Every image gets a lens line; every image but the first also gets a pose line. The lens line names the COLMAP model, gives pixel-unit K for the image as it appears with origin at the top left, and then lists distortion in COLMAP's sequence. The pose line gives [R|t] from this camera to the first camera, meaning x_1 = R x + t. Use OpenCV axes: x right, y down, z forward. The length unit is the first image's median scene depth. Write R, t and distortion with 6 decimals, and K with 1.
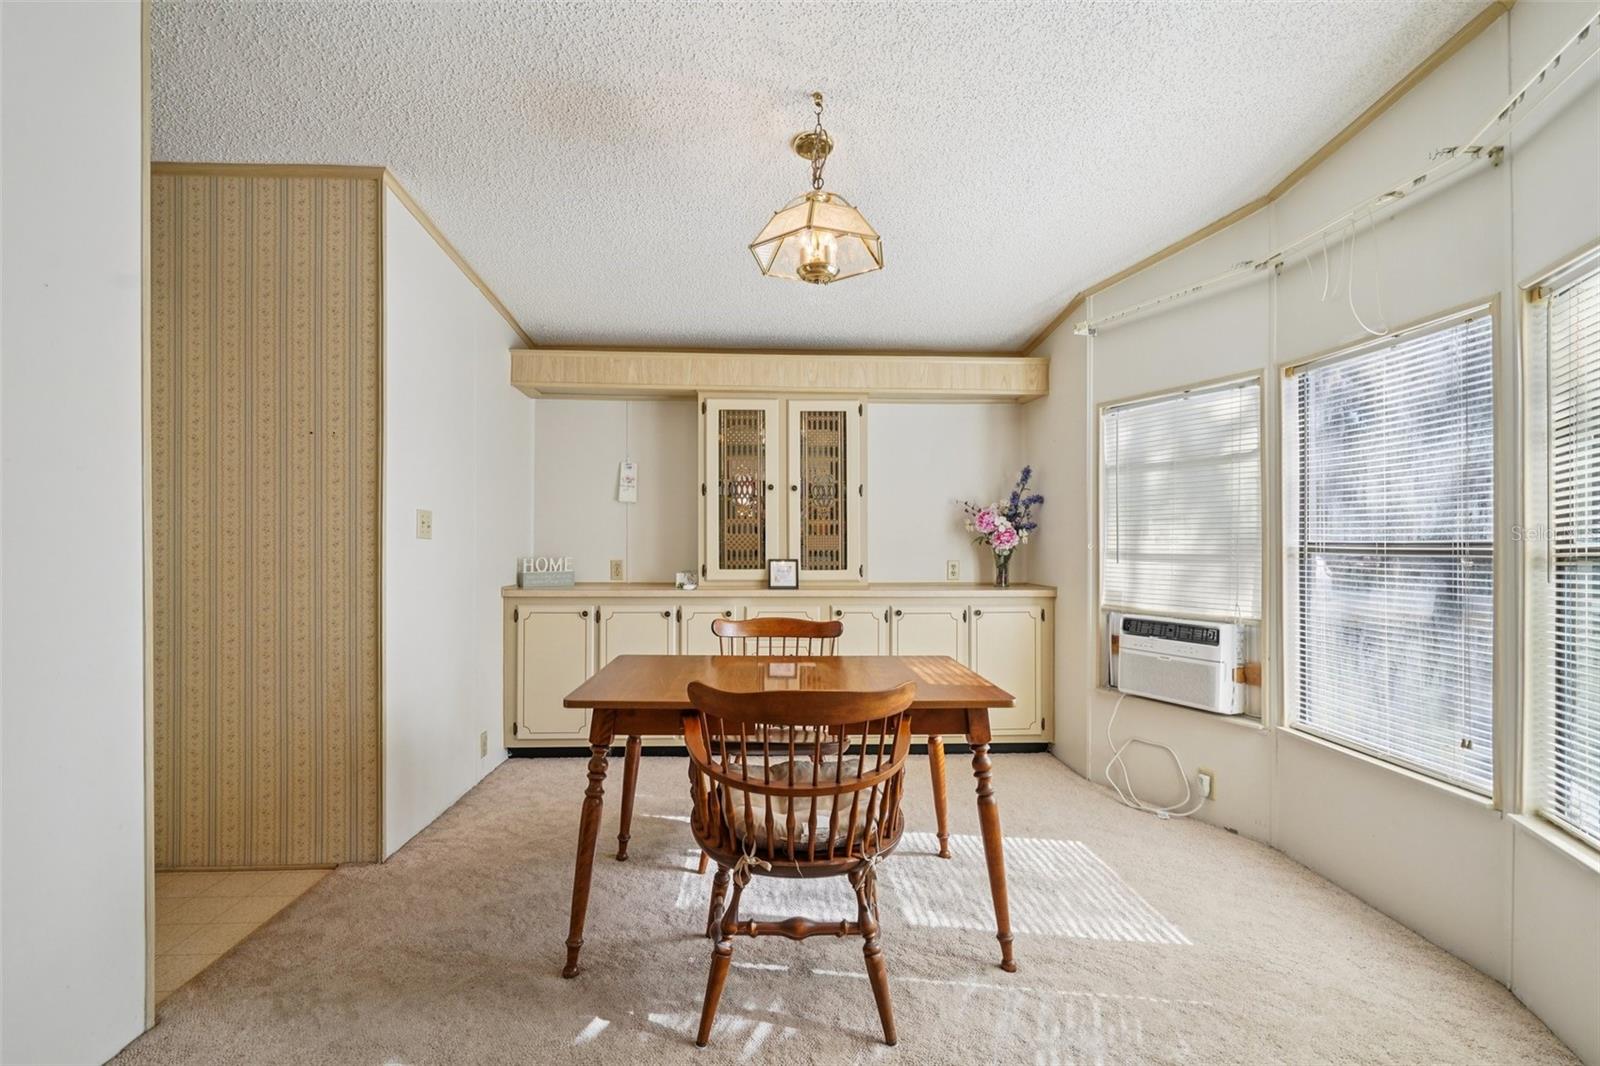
lens RADIAL K [[731.2, 0, 794.5], [0, 731.2, 533.1], [0, 0, 1]] dist [-0.005616, 0.002744]
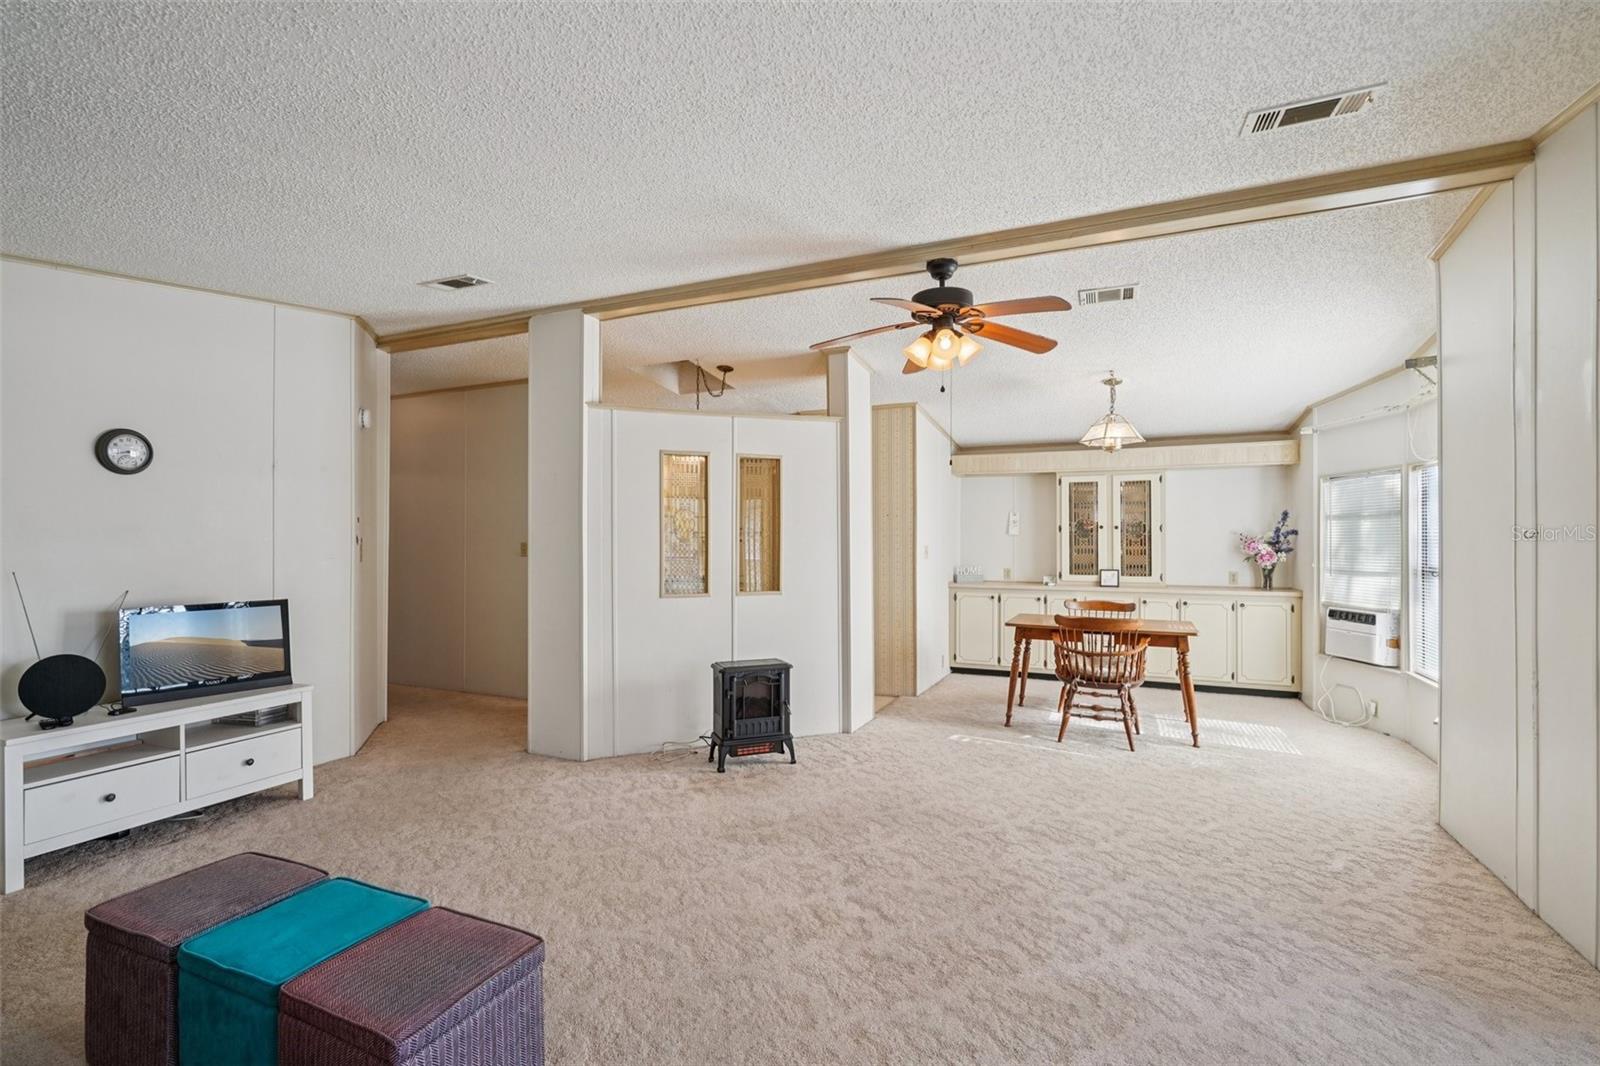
lens RADIAL K [[731.2, 0, 796.5], [0, 731.2, 537.8], [0, 0, 1]] dist [-0.005616, 0.002744]
pose [[0.890758, -0.003070, -0.454467, 0.111903], [0.005266, 0.999980, 0.003568, -0.049454], [0.454447, -0.005571, 0.890756, -0.871600]]
